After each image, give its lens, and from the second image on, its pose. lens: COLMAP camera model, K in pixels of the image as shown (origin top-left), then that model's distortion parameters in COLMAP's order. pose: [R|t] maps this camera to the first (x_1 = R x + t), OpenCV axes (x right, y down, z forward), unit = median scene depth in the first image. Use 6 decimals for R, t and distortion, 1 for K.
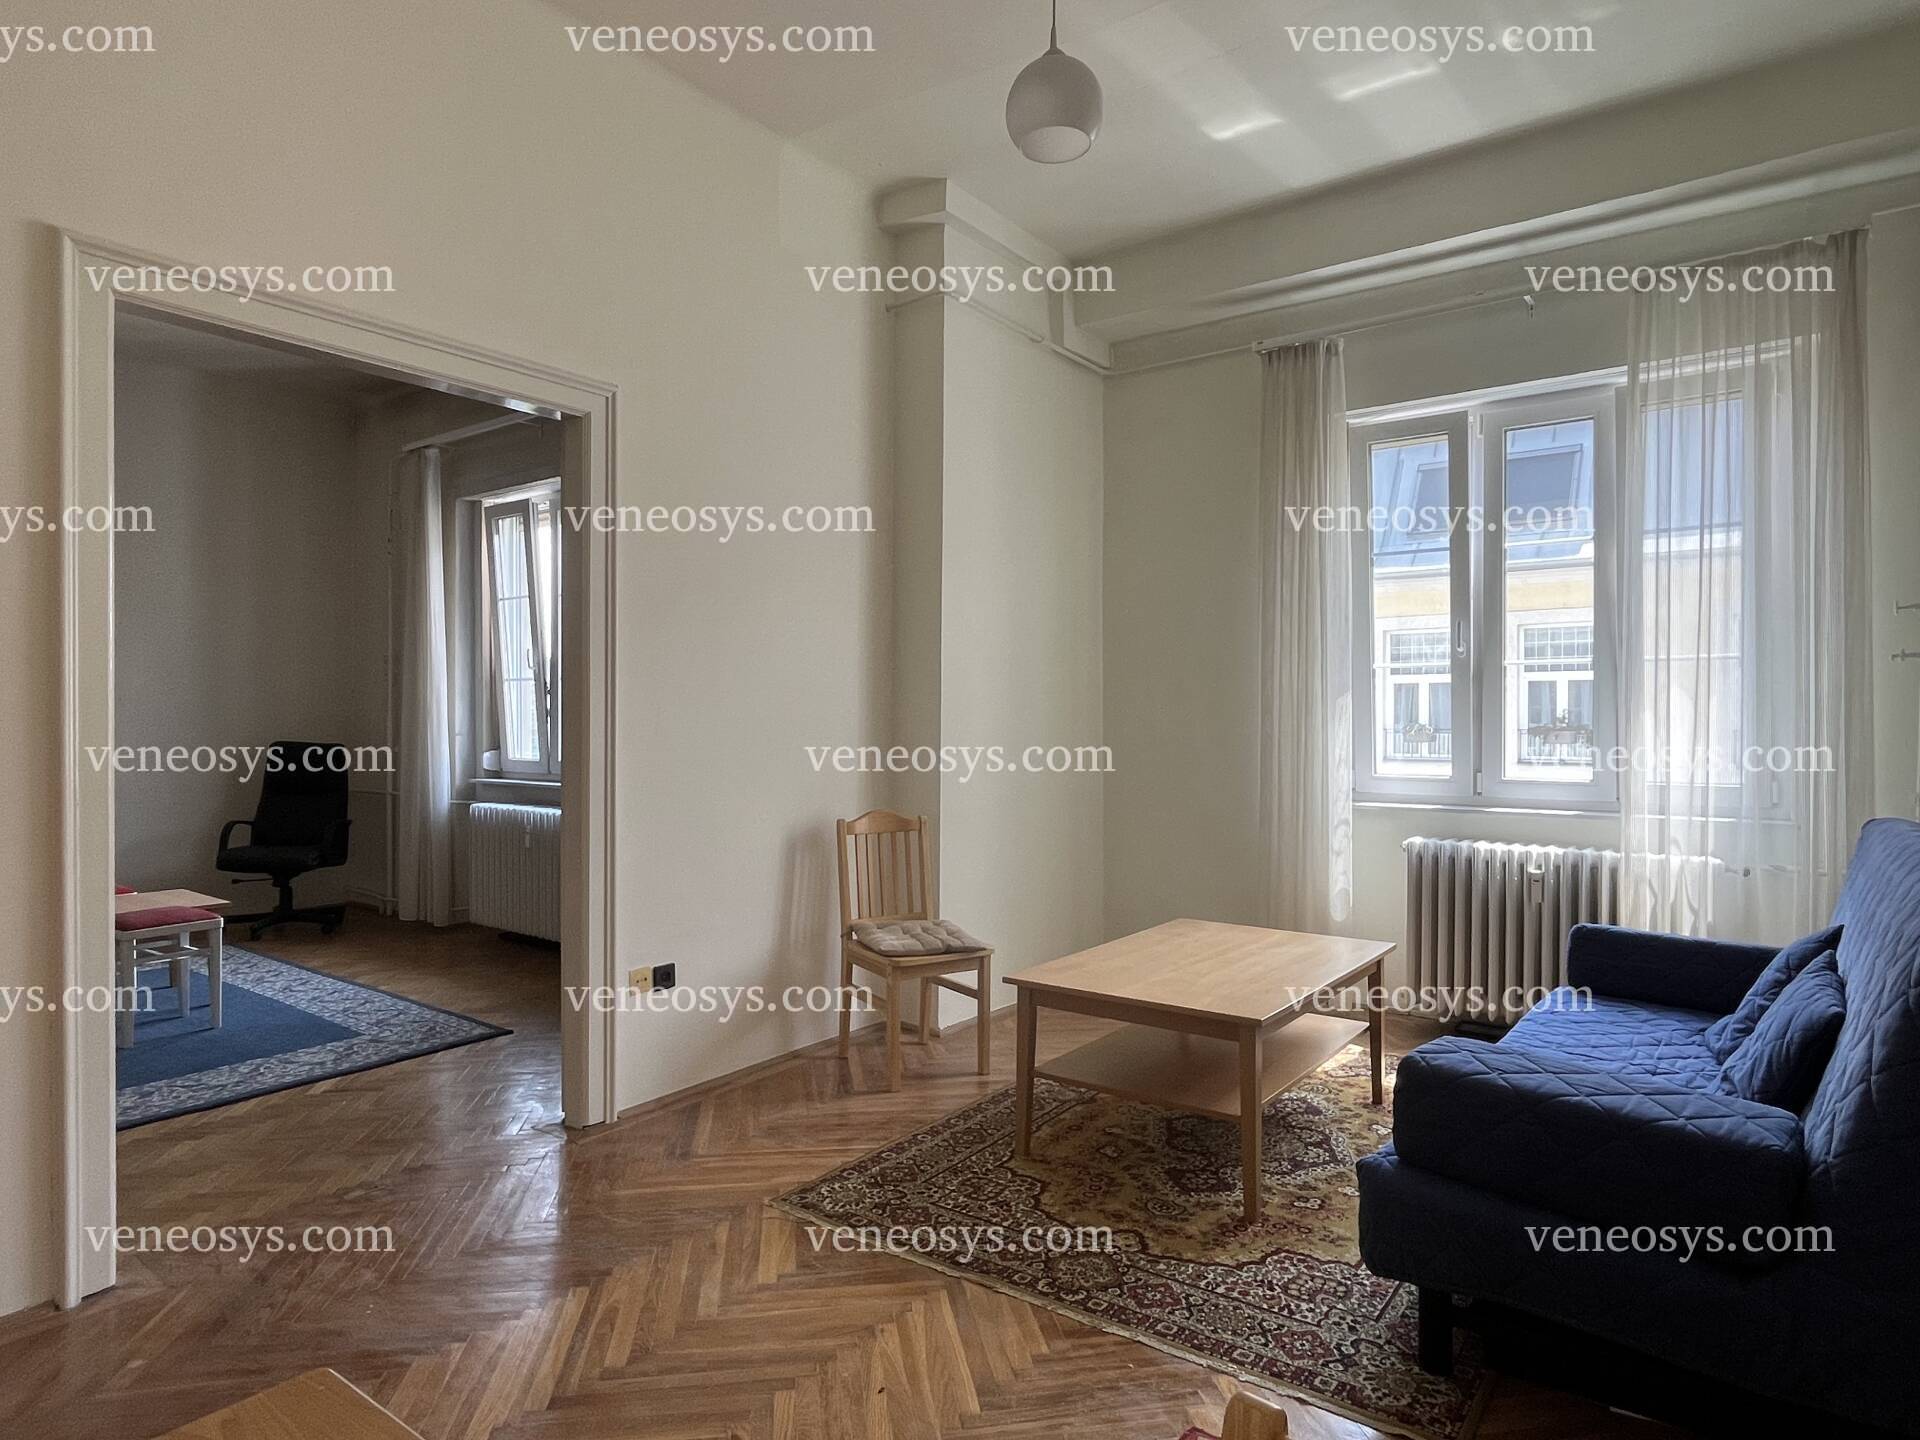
lens RADIAL K [[1123.5, 0, 960.0], [0, 1123.5, 720.0], [0, 0, 1]] dist [0.000752, 0.002520]
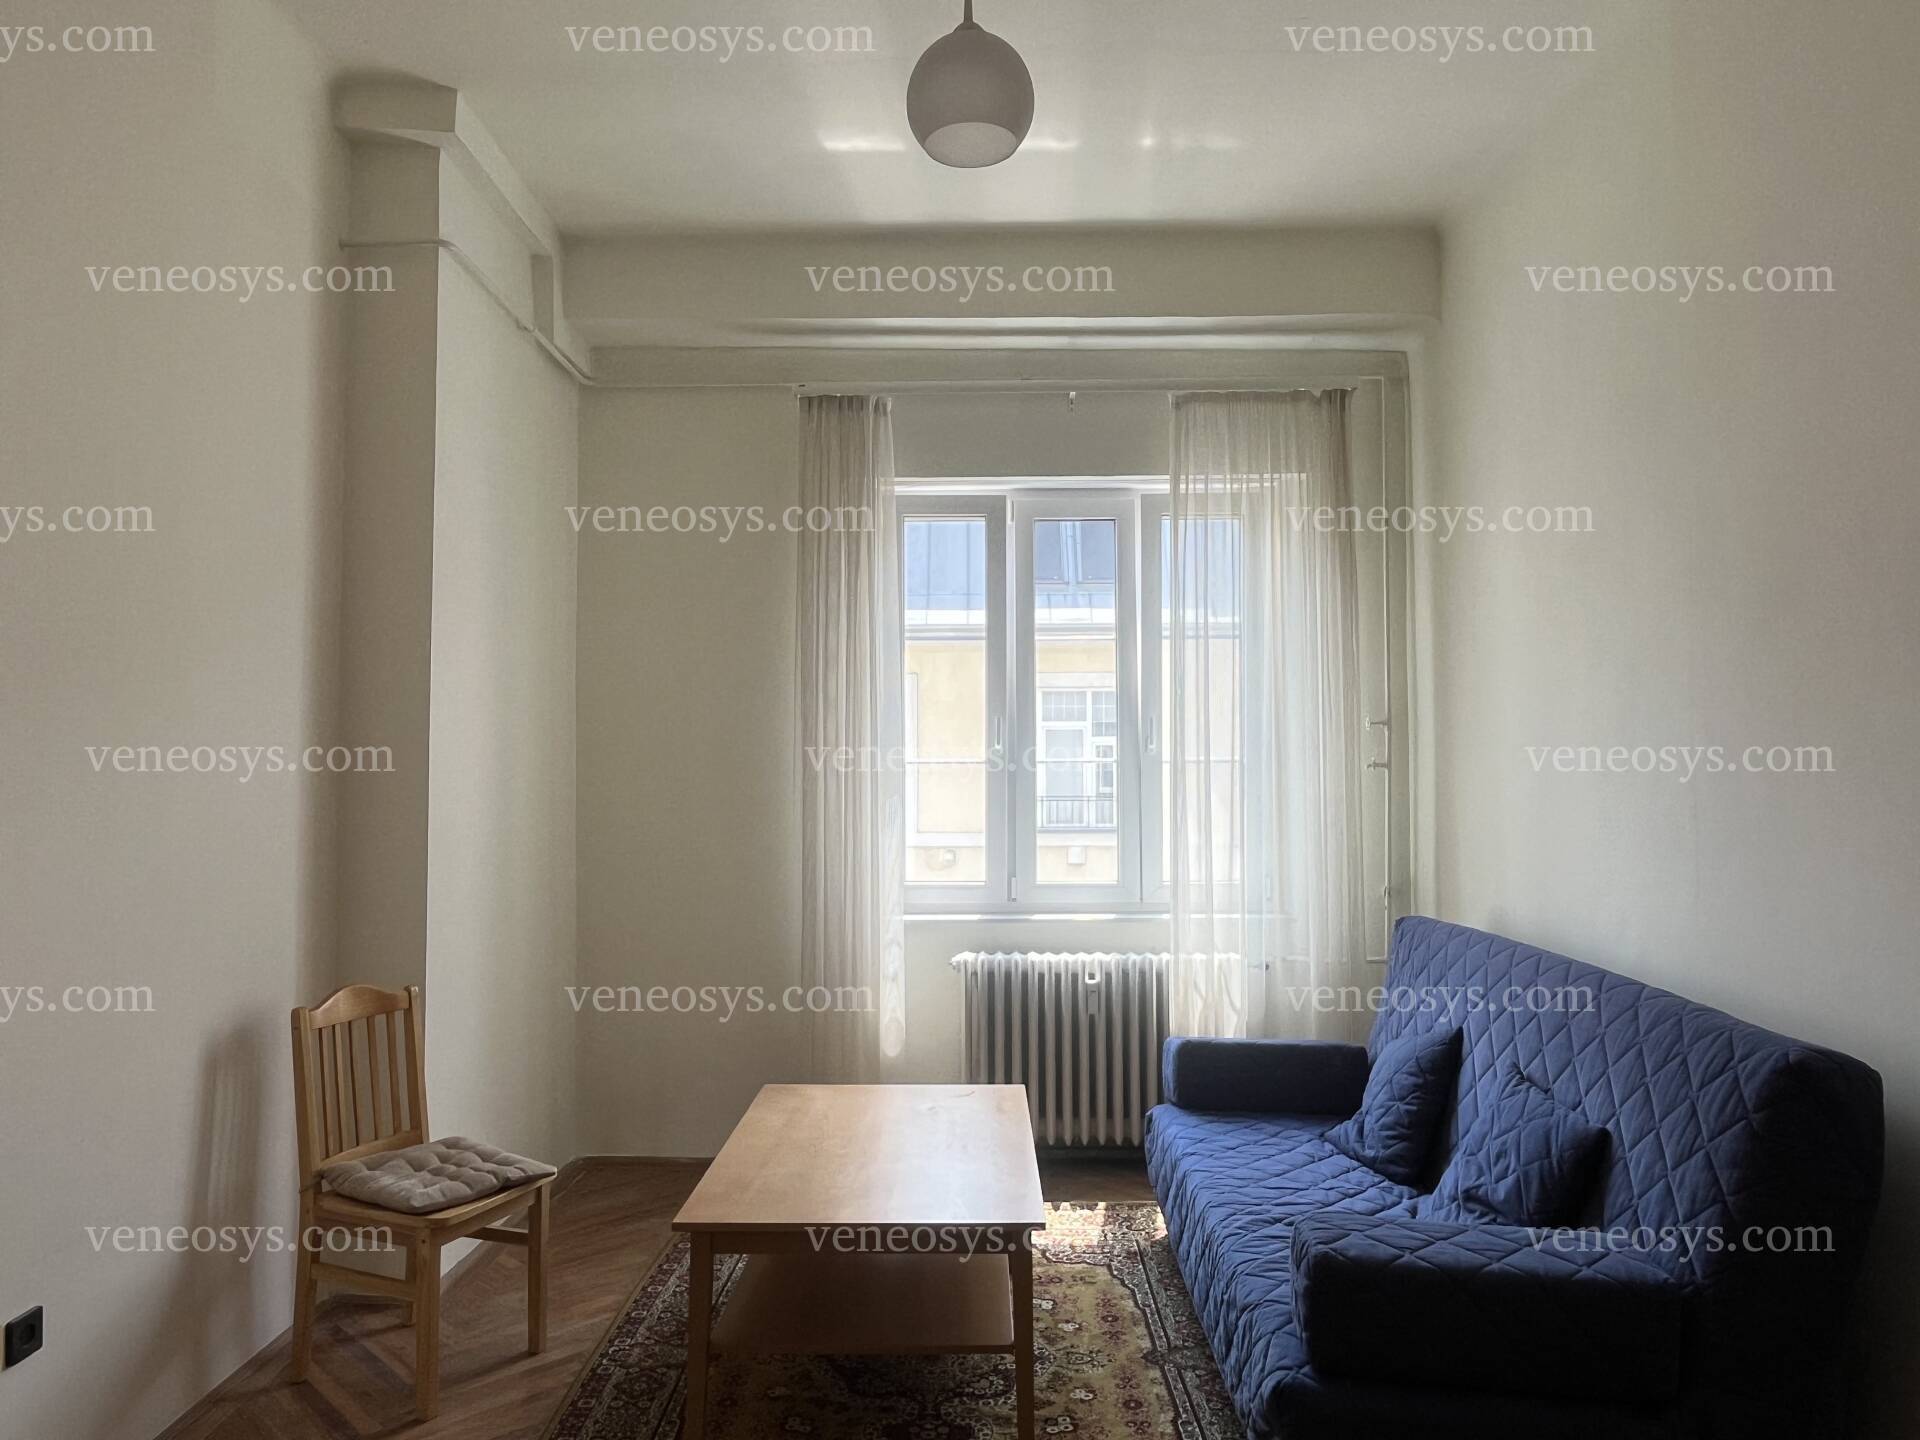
lens RADIAL K [[1285.3, 0, 960.0], [0, 1285.3, 720.0], [0, 0, 1]] dist [-0.001545, 0.000629]
pose [[0.810486, 0.019999, 0.585417, -0.226510], [0.005775, 0.999096, -0.042128, -0.043022], [-0.585730, 0.037525, 0.809637, 0.162132]]
